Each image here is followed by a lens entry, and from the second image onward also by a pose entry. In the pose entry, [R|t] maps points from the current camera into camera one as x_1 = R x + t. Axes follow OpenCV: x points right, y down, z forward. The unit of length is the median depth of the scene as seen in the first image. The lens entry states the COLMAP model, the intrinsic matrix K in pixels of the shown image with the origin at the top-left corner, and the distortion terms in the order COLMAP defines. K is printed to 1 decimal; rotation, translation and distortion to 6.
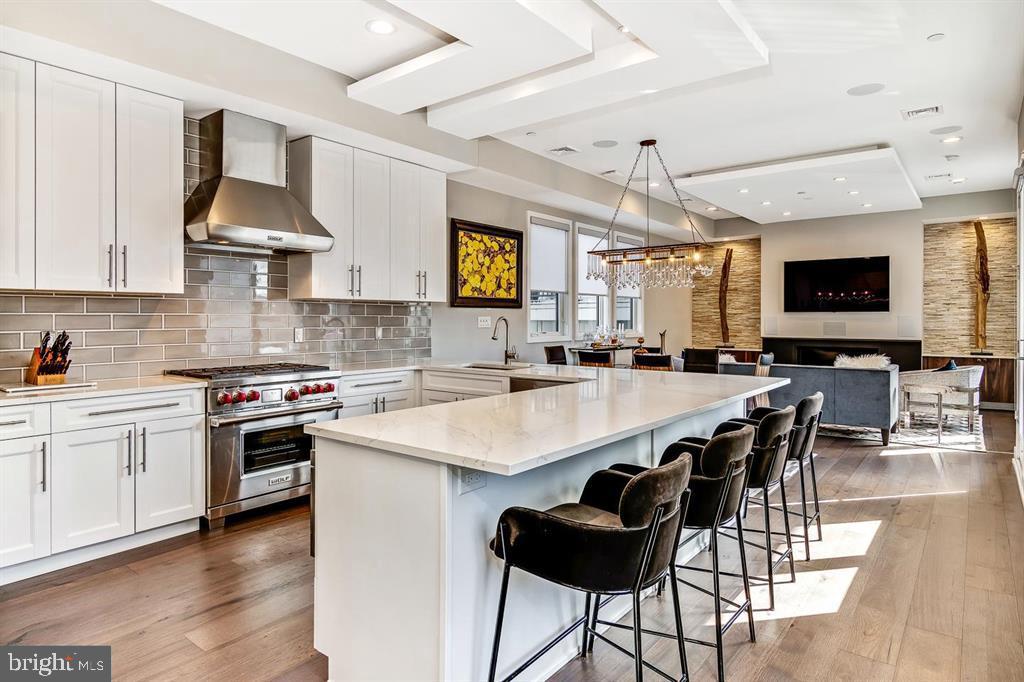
lens RADIAL K [[596.9, 0, 443.1], [0, 596.9, 317.8], [0, 0, 1]] dist [0.004035, -0.002989]
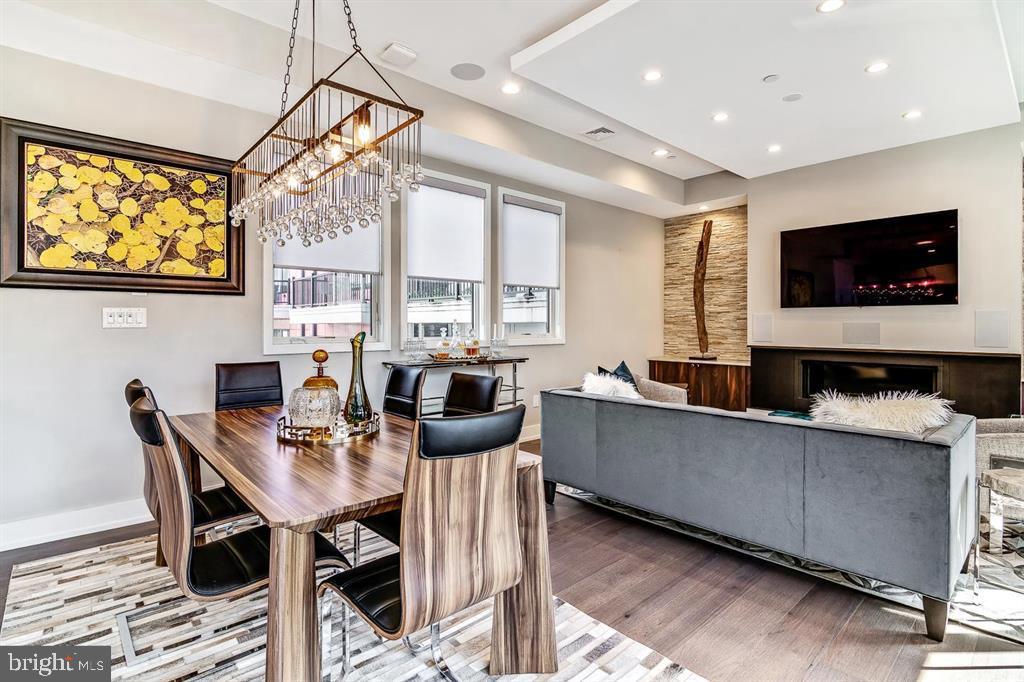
lens RADIAL K [[498.3, 0, 463.6], [0, 498.3, 322.6], [0, 0, 1]] dist [-0.002449, -0.002314]
pose [[0.988743, 0.003120, -0.149593, 0.469131], [-0.003202, 0.999995, -0.000307, 0.011772], [0.149591, 0.000782, 0.988748, 0.615811]]
